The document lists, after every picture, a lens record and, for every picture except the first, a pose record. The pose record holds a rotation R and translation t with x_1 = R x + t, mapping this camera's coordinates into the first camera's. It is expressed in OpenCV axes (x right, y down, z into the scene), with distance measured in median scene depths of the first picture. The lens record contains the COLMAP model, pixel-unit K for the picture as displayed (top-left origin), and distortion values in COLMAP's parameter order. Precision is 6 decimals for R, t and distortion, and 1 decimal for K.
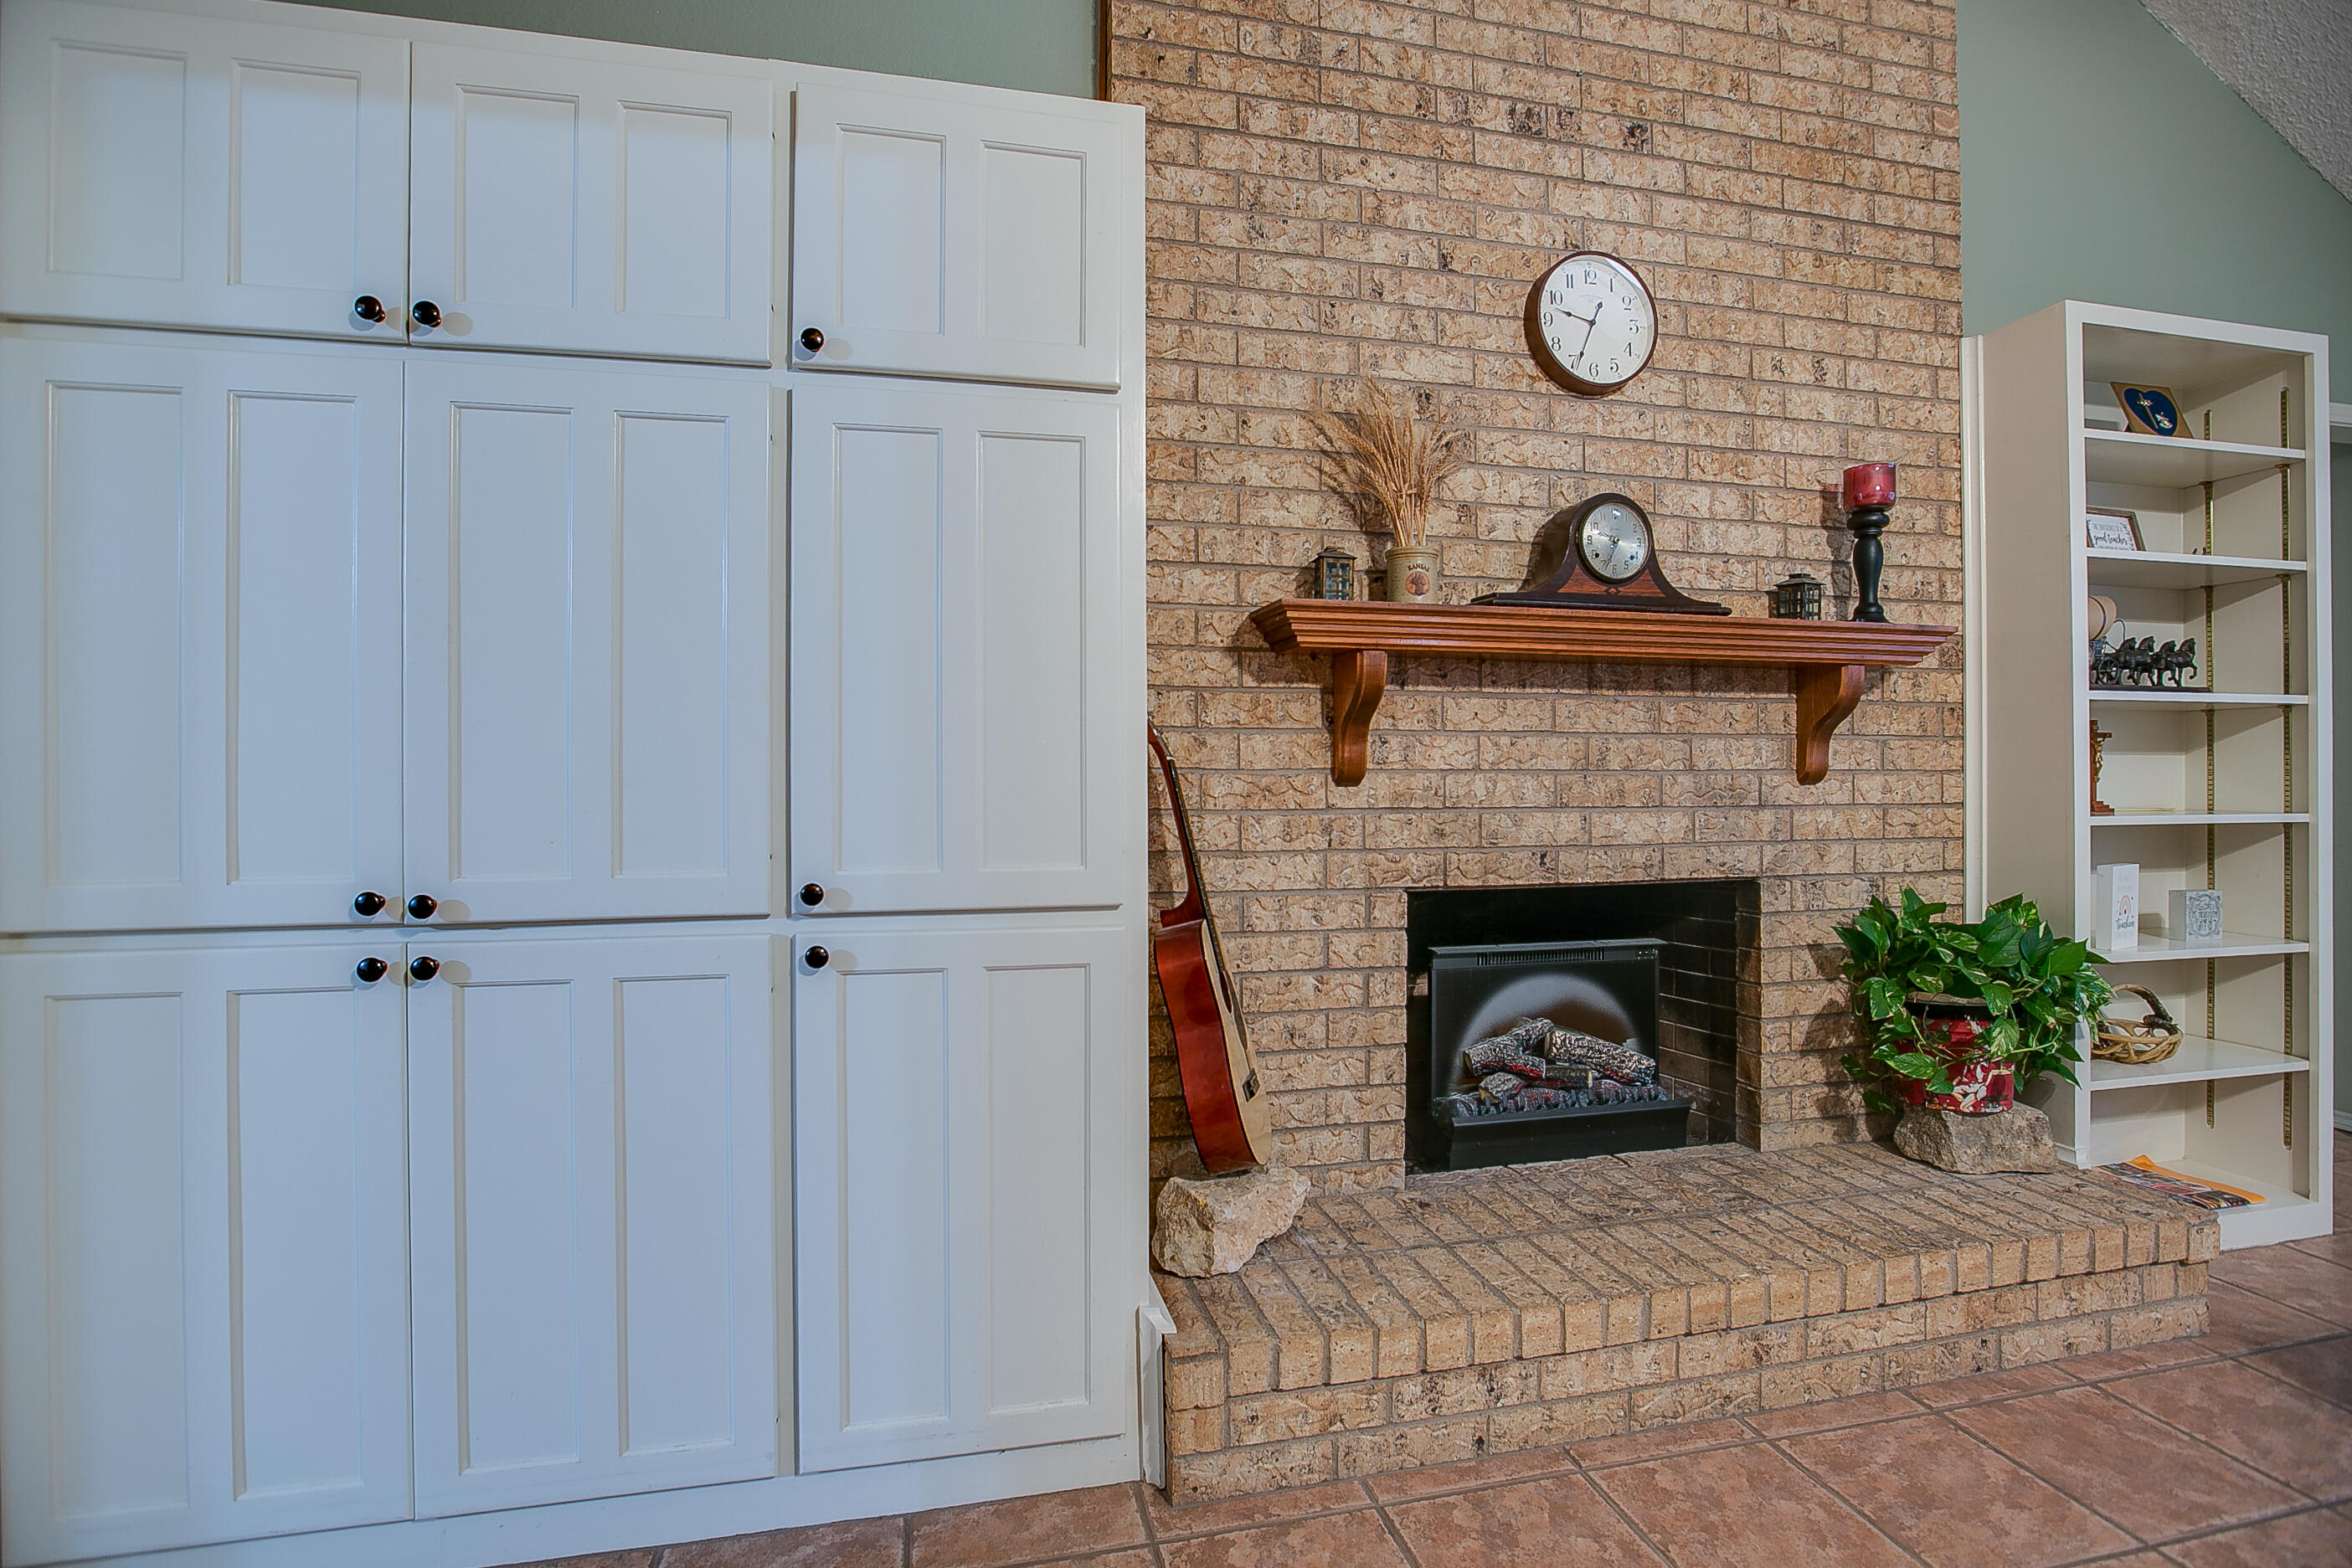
lens RADIAL K [[1116.1, 0, 1186.4], [0, 1116.1, 769.4], [0, 0, 1]] dist [-0.034828, 0.011513]
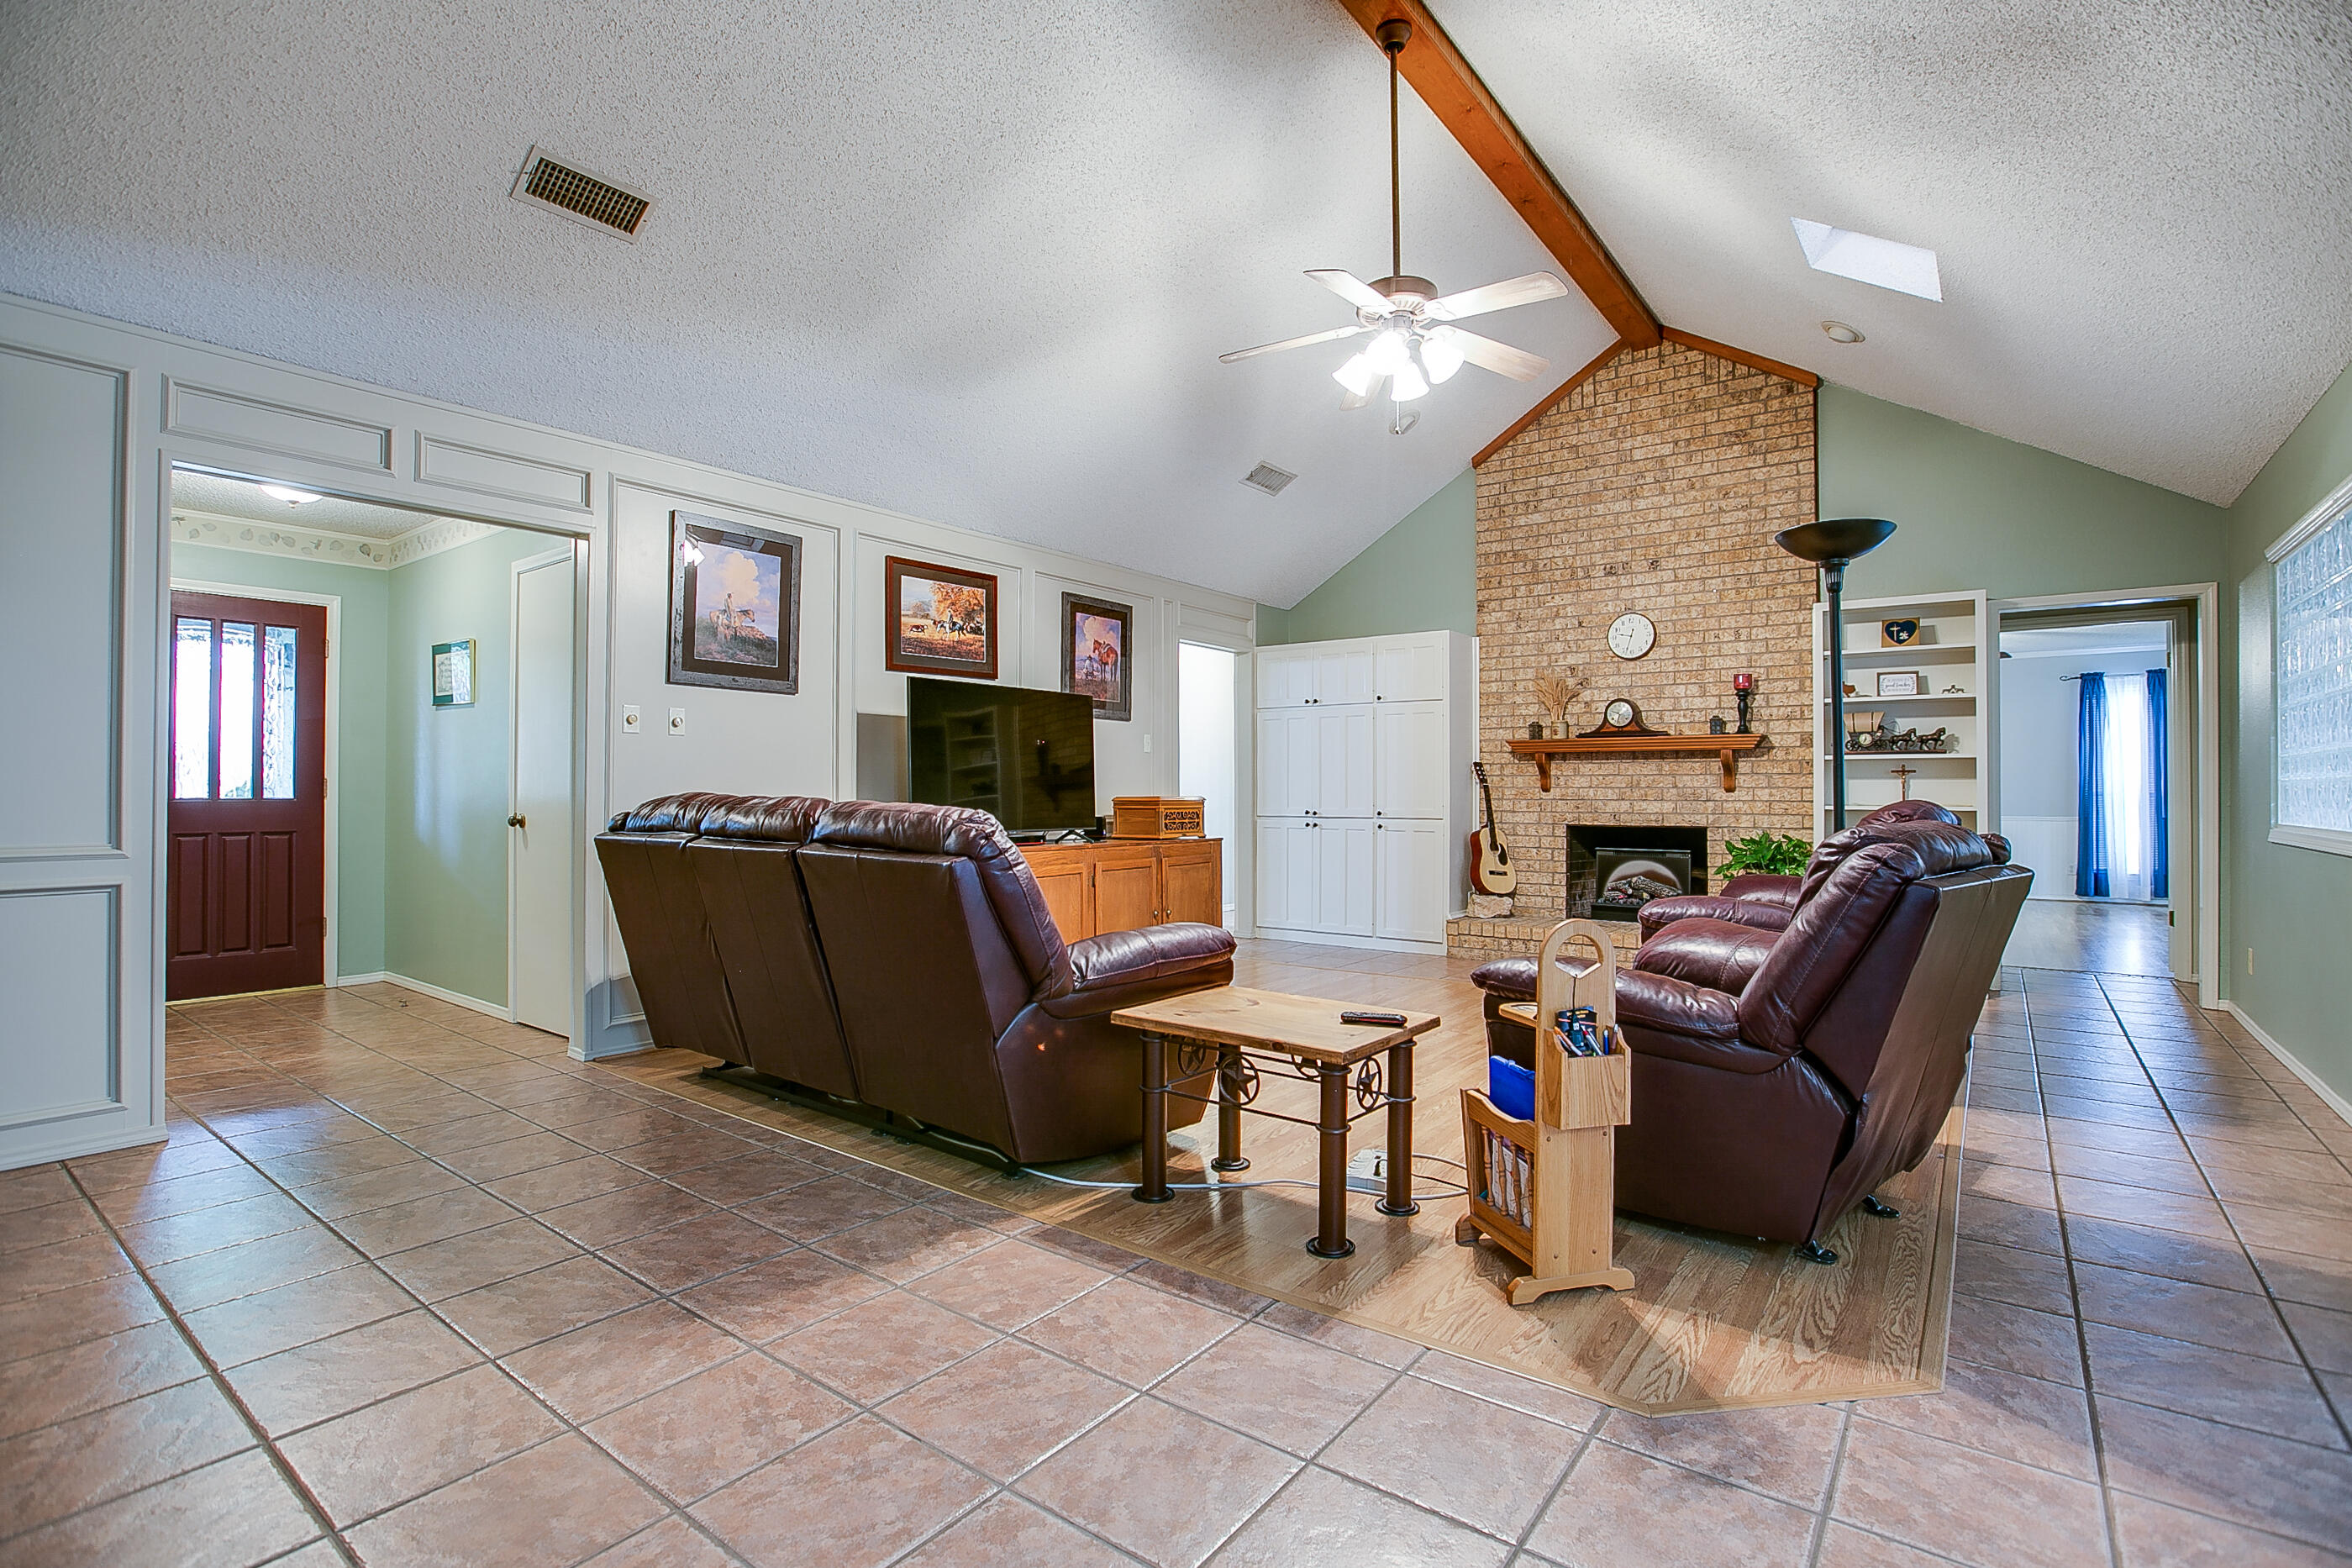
lens RADIAL K [[1116.2, 0, 1155.5], [0, 1116.2, 779.0], [0, 0, 1]] dist [-0.034828, 0.011513]
pose [[0.623418, -0.005630, -0.781869, 1.839875], [0.004398, 0.999984, -0.003693, -0.015723], [0.781877, -0.001136, 0.623432, -1.795675]]
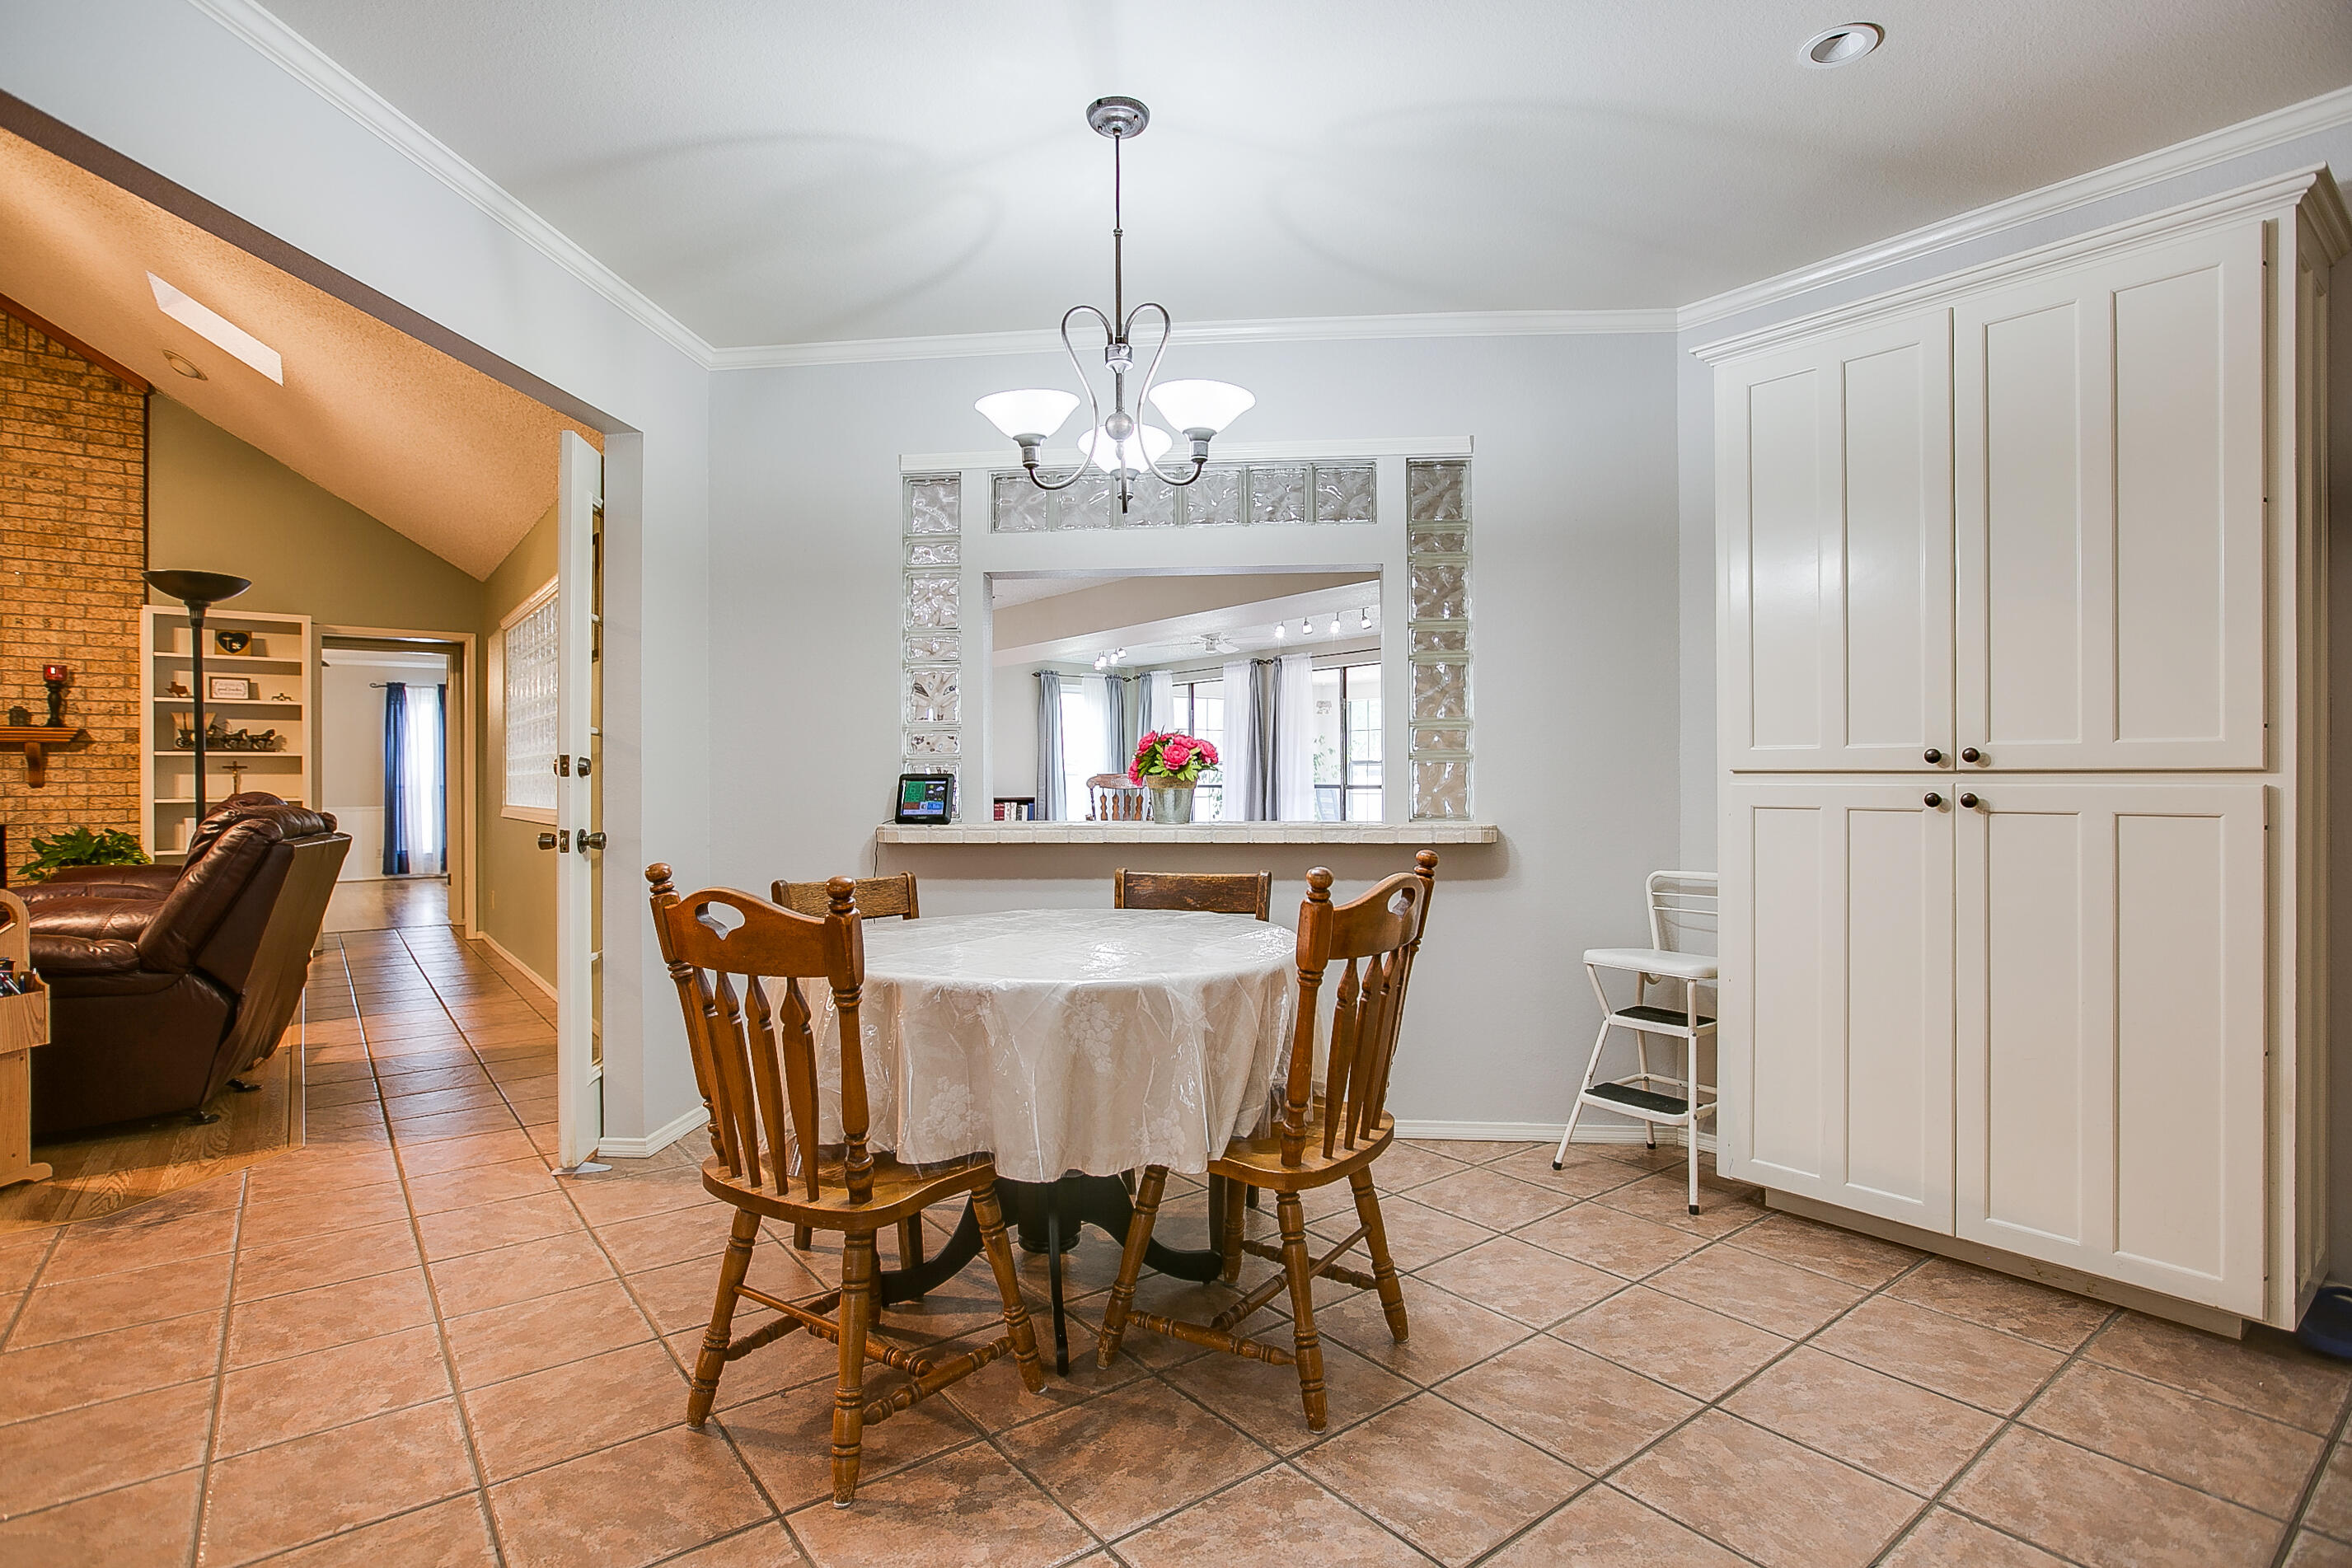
lens RADIAL K [[1116.1, 0, 1163.8], [0, 1116.1, 775.2], [0, 0, 1]] dist [-0.034828, 0.011513]
pose [[0.913809, -0.004203, 0.406122, 1.967739], [0.002957, 0.999989, 0.003695, -0.017730], [-0.406133, -0.002176, 0.913811, -2.398703]]
